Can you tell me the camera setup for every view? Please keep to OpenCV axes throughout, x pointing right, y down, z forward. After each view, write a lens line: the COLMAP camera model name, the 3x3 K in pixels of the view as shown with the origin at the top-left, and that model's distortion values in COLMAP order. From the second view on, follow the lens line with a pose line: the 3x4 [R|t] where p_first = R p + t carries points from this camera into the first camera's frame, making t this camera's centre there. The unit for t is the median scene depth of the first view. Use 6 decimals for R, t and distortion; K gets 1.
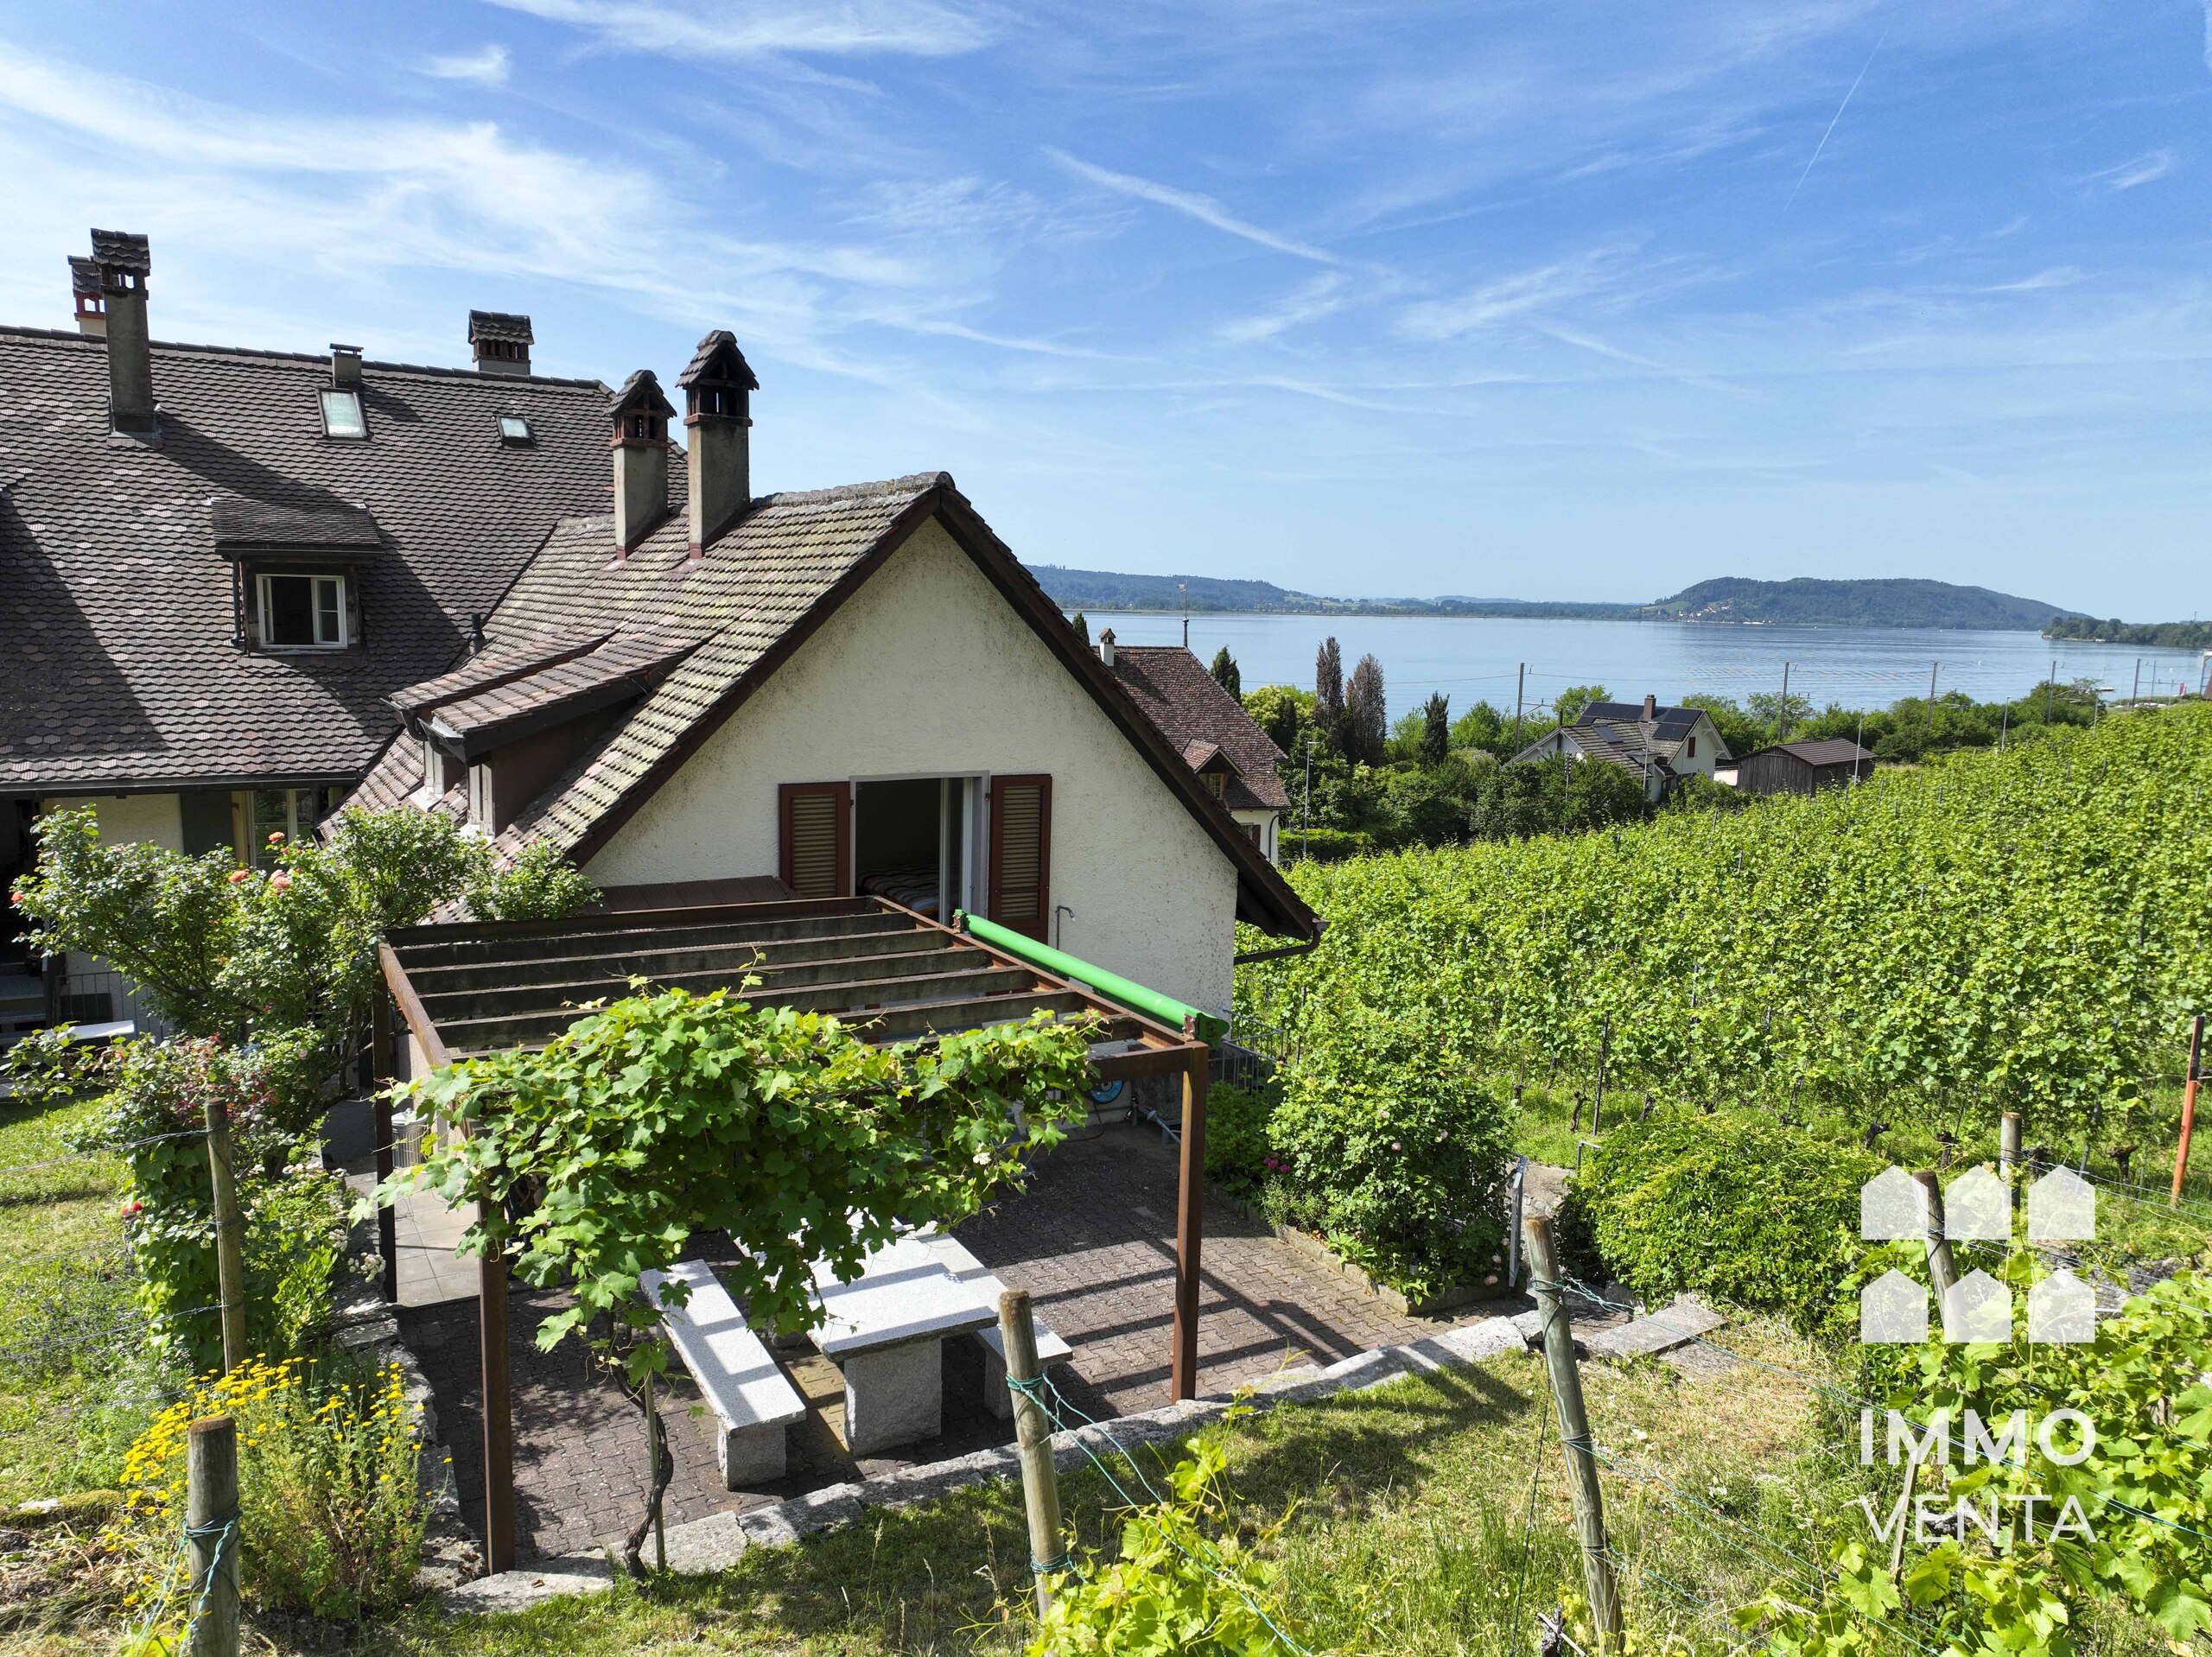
lens RADIAL K [[1561.9, 0, 1106.1], [0, 1561.9, 829.3], [0, 0, 1]] dist [0.001913, 0.004292]
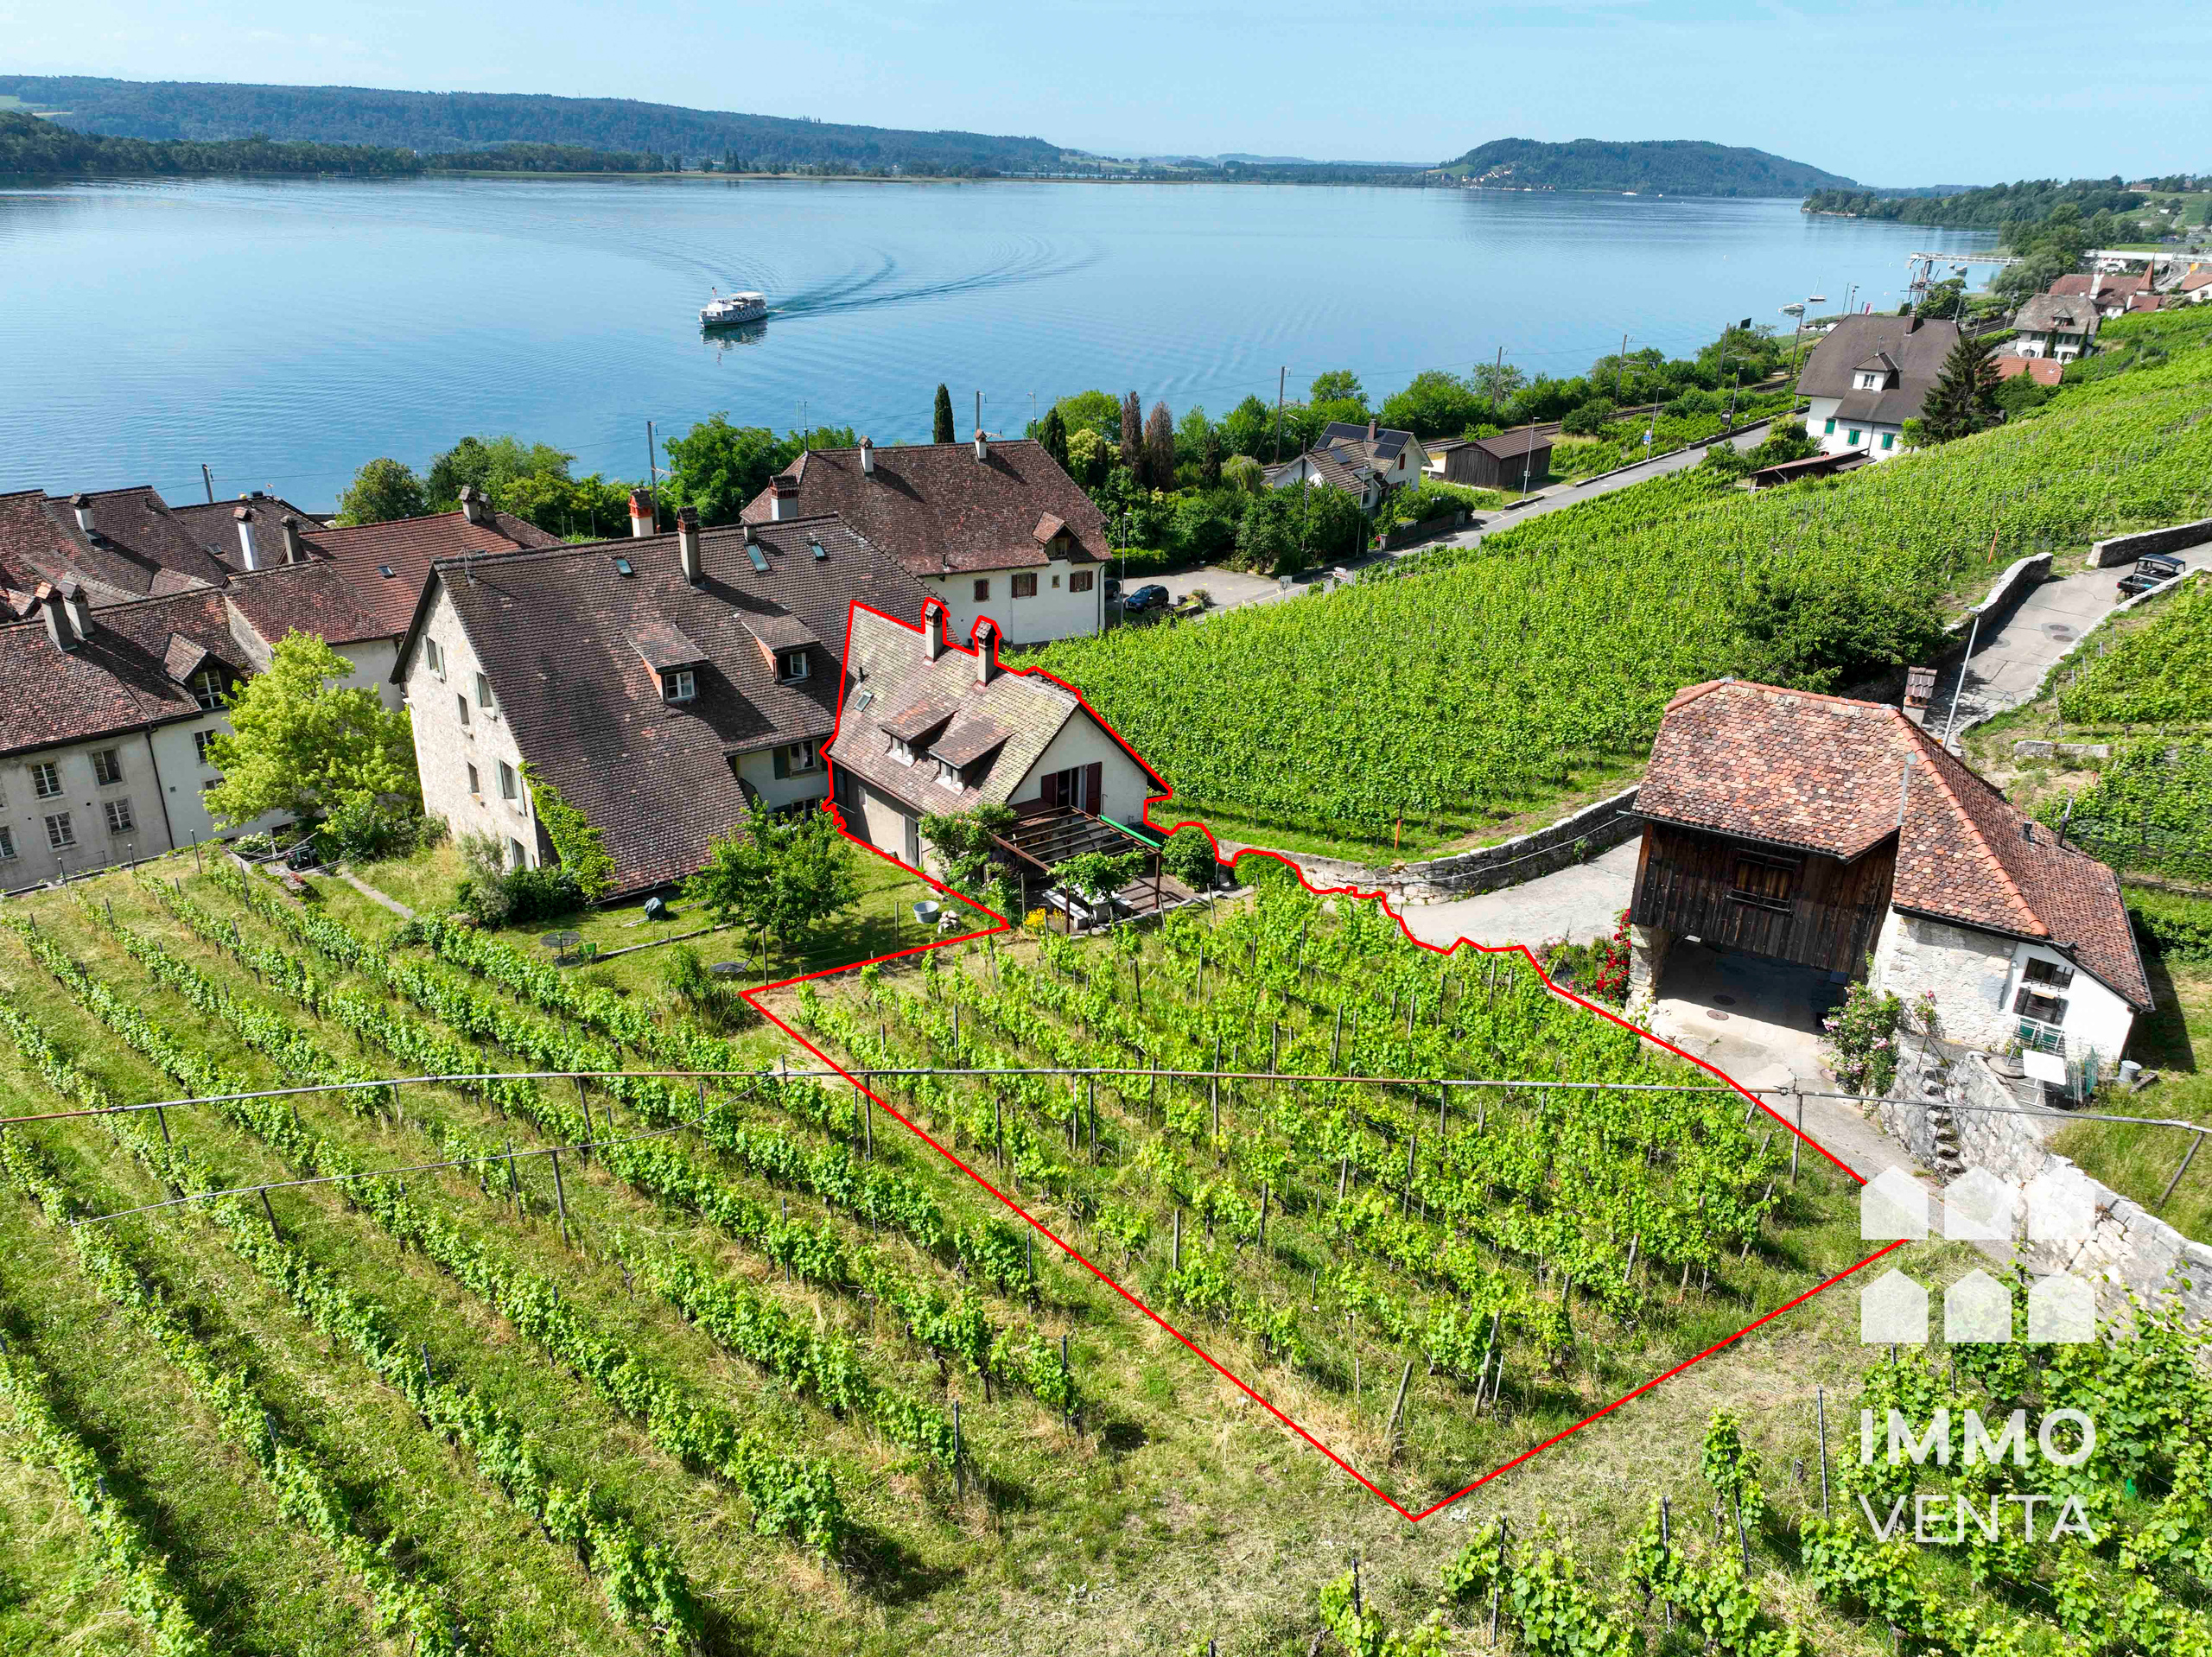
lens RADIAL K [[1561.9, 0, 1106.1], [0, 1561.9, 834.6], [0, 0, 1]] dist [0.001913, 0.004292]
pose [[0.990208, -0.052928, 0.129176, -0.278233], [0.017297, 0.964726, 0.262687, -0.456457], [-0.138523, -0.257881, 0.956195, -1.420194]]
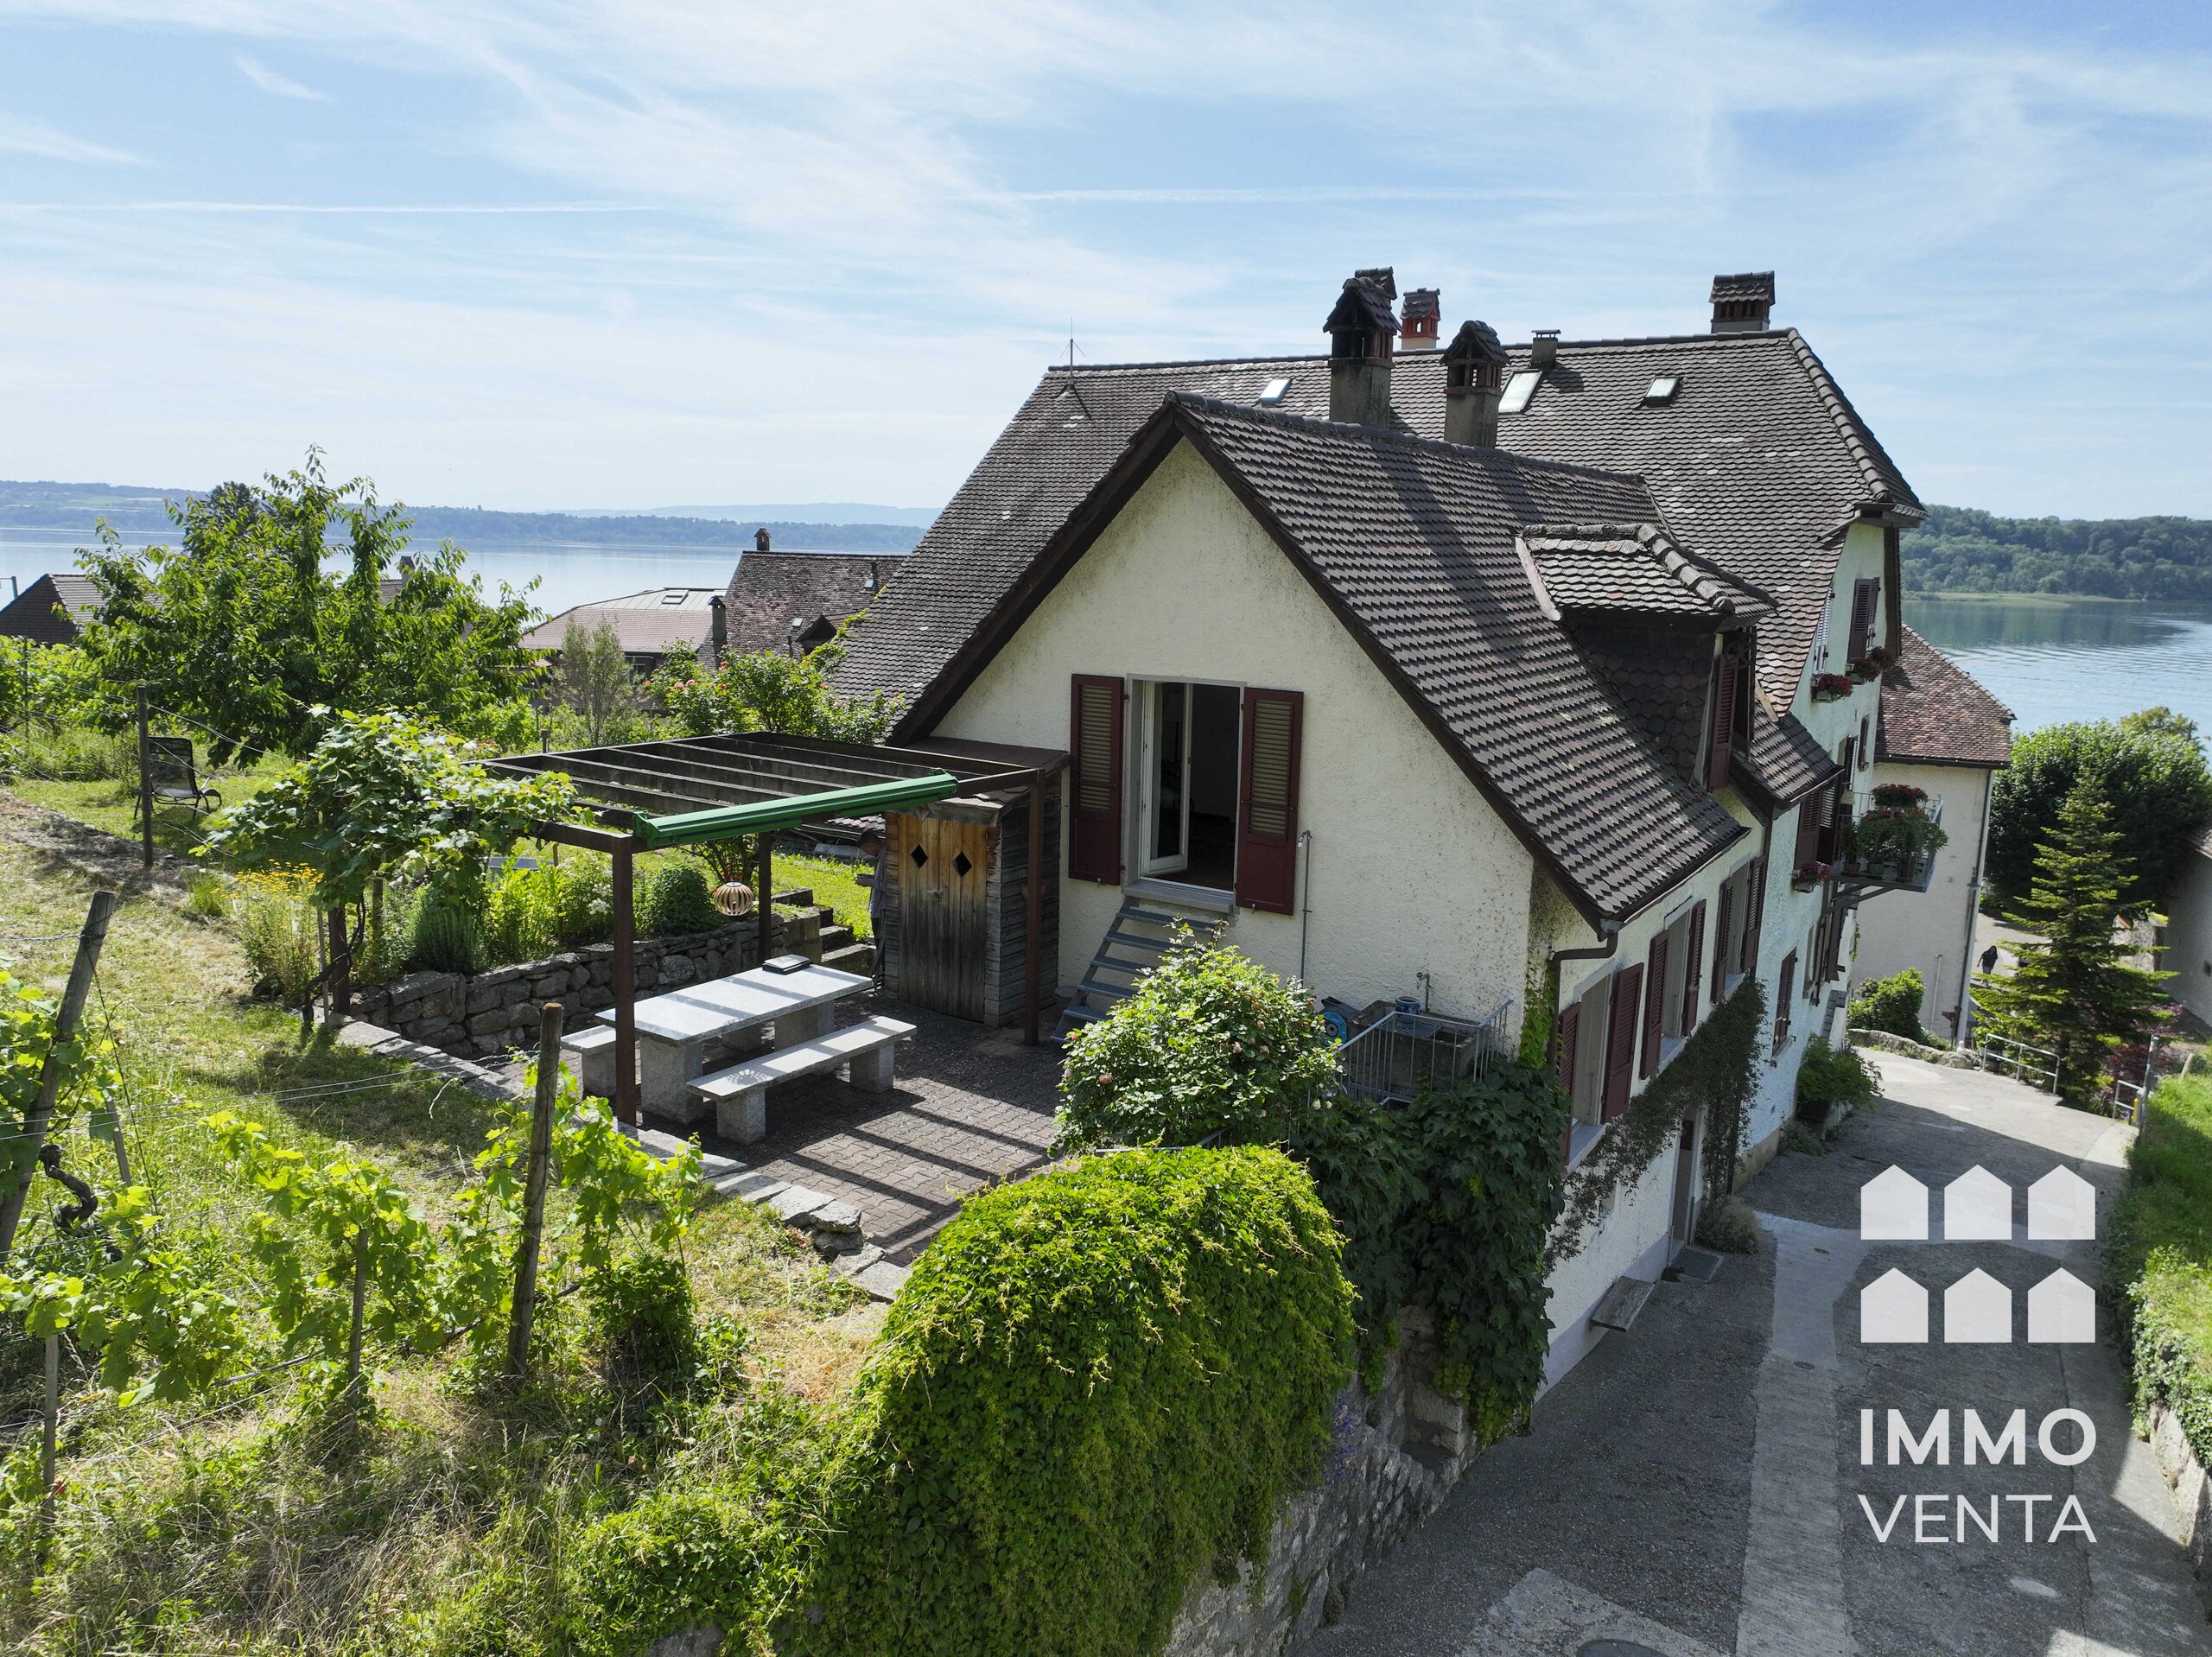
lens RADIAL K [[1561.9, 0, 1113.1], [0, 1561.9, 825.4], [0, 0, 1]] dist [0.001913, 0.004292]
pose [[0.420139, 0.141687, -0.896330, 0.432300], [-0.144329, 0.985596, 0.088146, -0.011993], [0.895908, 0.092333, 0.434537, 0.259431]]
